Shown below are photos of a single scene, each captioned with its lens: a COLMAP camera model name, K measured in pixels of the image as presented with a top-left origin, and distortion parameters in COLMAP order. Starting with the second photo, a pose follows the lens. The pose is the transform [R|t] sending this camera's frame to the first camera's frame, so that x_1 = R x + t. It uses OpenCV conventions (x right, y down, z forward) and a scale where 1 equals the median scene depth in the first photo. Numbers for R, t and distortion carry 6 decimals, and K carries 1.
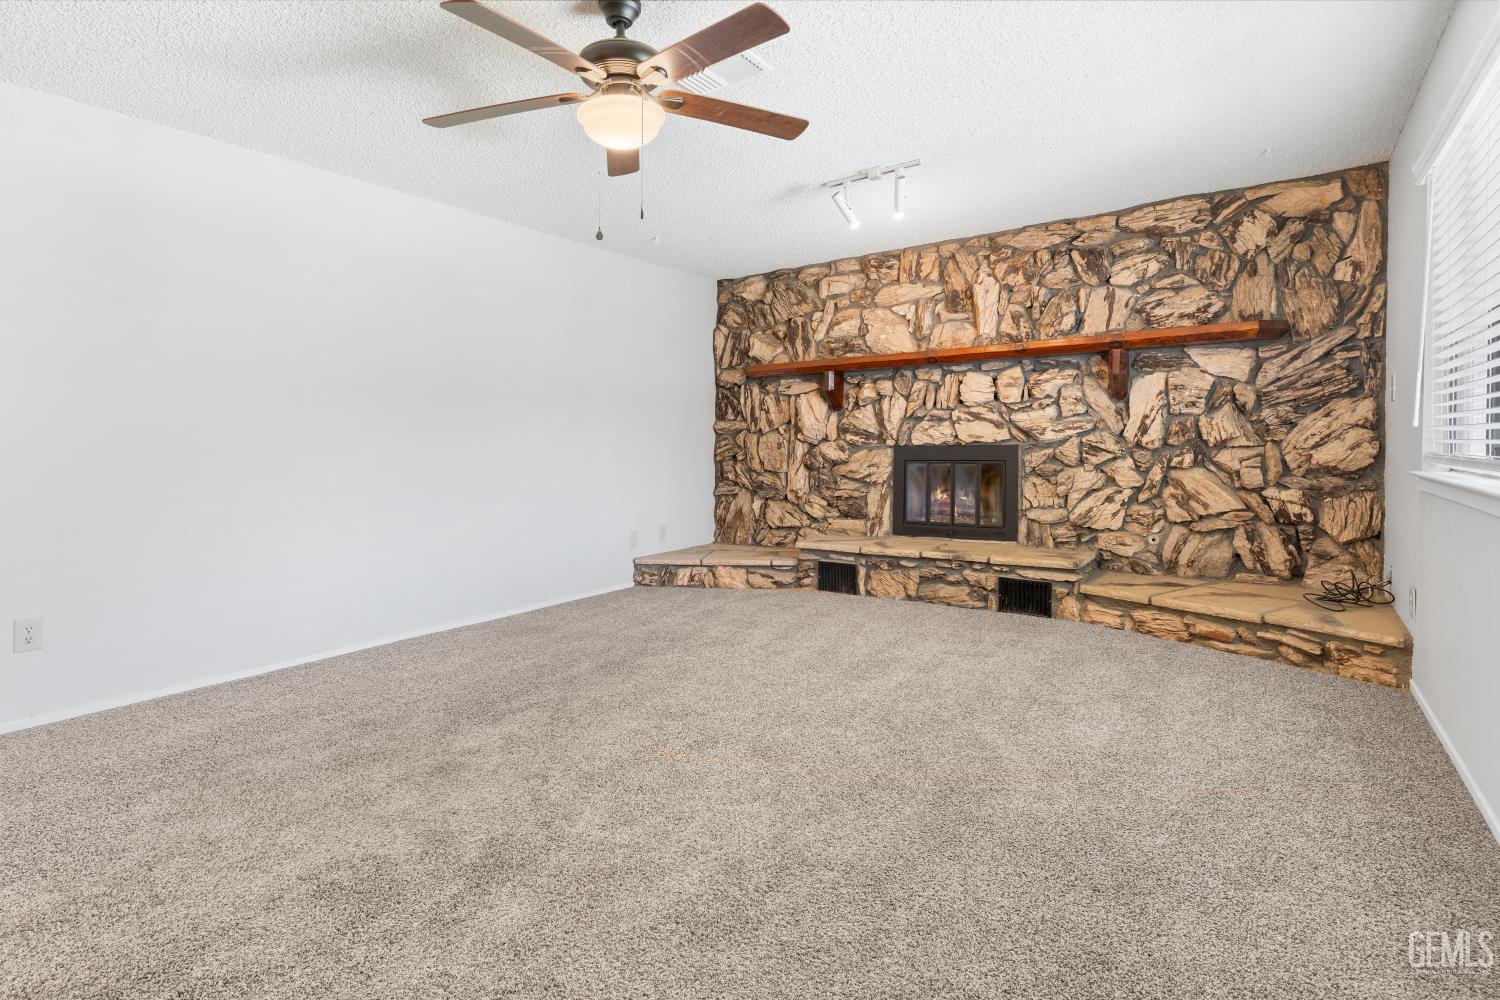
lens RADIAL K [[737.5, 0, 695.7], [0, 737.5, 455.6], [0, 0, 1]] dist [0.003353, 0.000573]
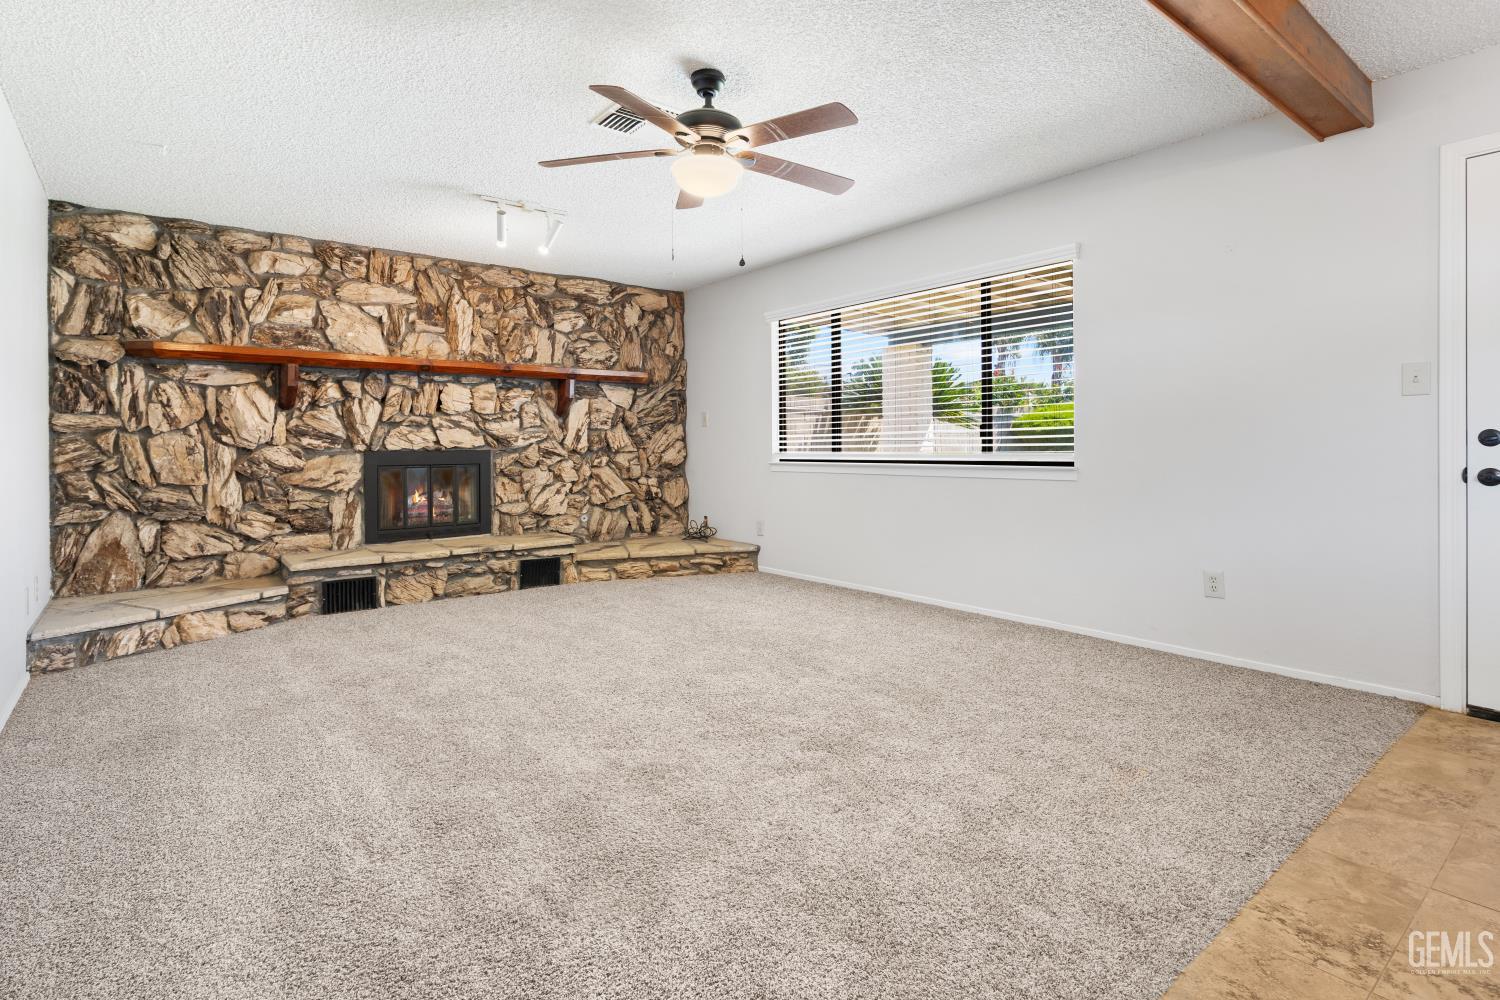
lens RADIAL K [[737.5, 0, 774.4], [0, 737.5, 459.0], [0, 0, 1]] dist [0.003353, 0.000573]
pose [[0.247697, -0.003993, 0.968829, -0.576447], [0.018471, 0.999829, -0.000602, 0.008252], [-0.968661, 0.018044, 0.247729, 0.274594]]
